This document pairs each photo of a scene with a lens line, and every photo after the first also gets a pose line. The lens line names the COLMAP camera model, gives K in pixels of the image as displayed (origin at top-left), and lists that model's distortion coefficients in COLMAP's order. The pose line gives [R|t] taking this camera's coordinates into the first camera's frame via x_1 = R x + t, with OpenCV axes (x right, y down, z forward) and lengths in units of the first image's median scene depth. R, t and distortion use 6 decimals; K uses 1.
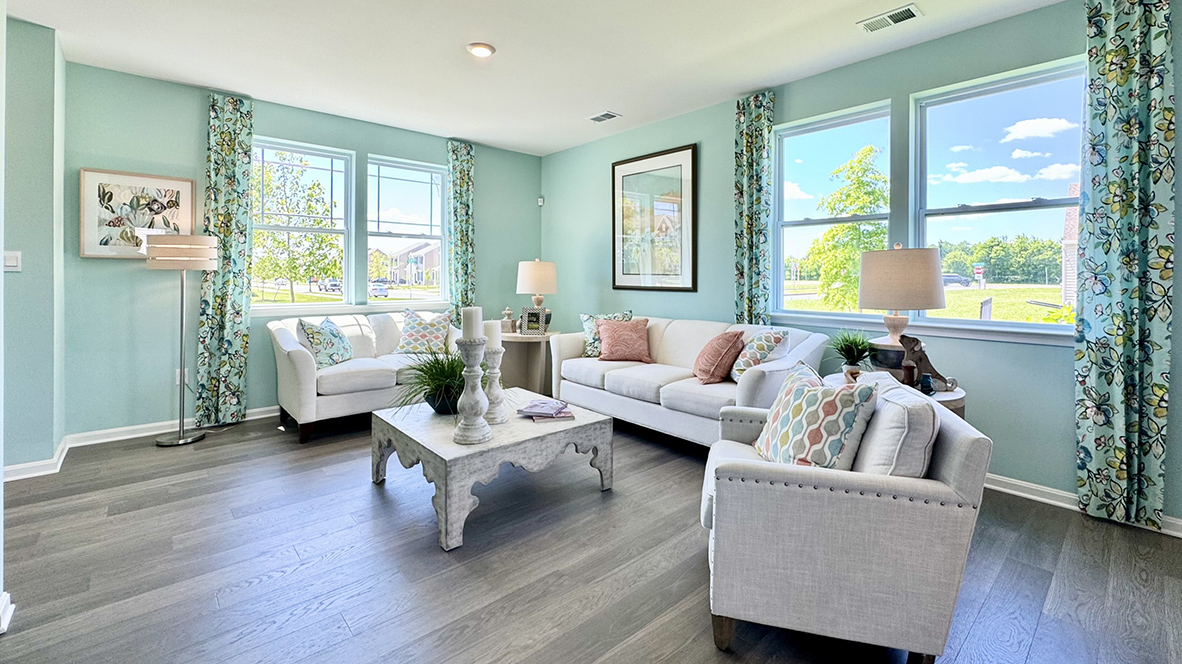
lens RADIAL K [[492.1, 0, 593.2], [0, 492.1, 276.7], [0, 0, 1]] dist [0.000679, -0.002148]
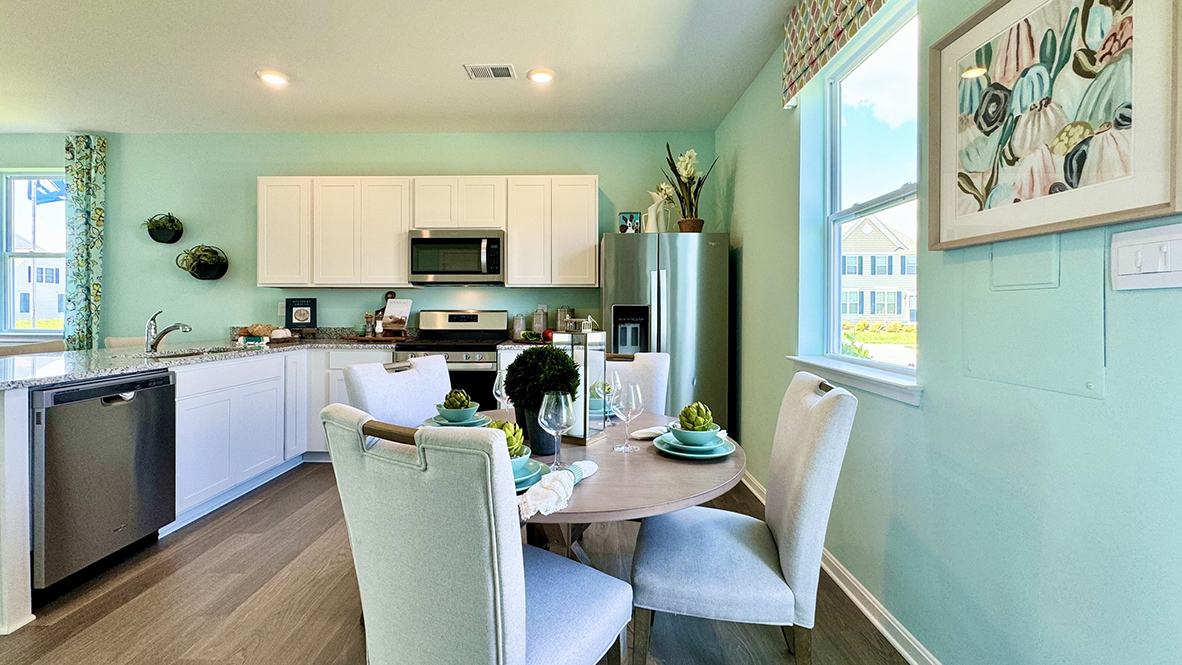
lens RADIAL K [[492.1, 0, 568.2], [0, 492.1, 306.0], [0, 0, 1]] dist [0.000679, -0.002148]
pose [[0.688974, -0.002732, 0.724781, 0.615261], [0.003059, 0.999995, 0.000862, 0.014973], [-0.724779, 0.001623, 0.688979, -0.901987]]
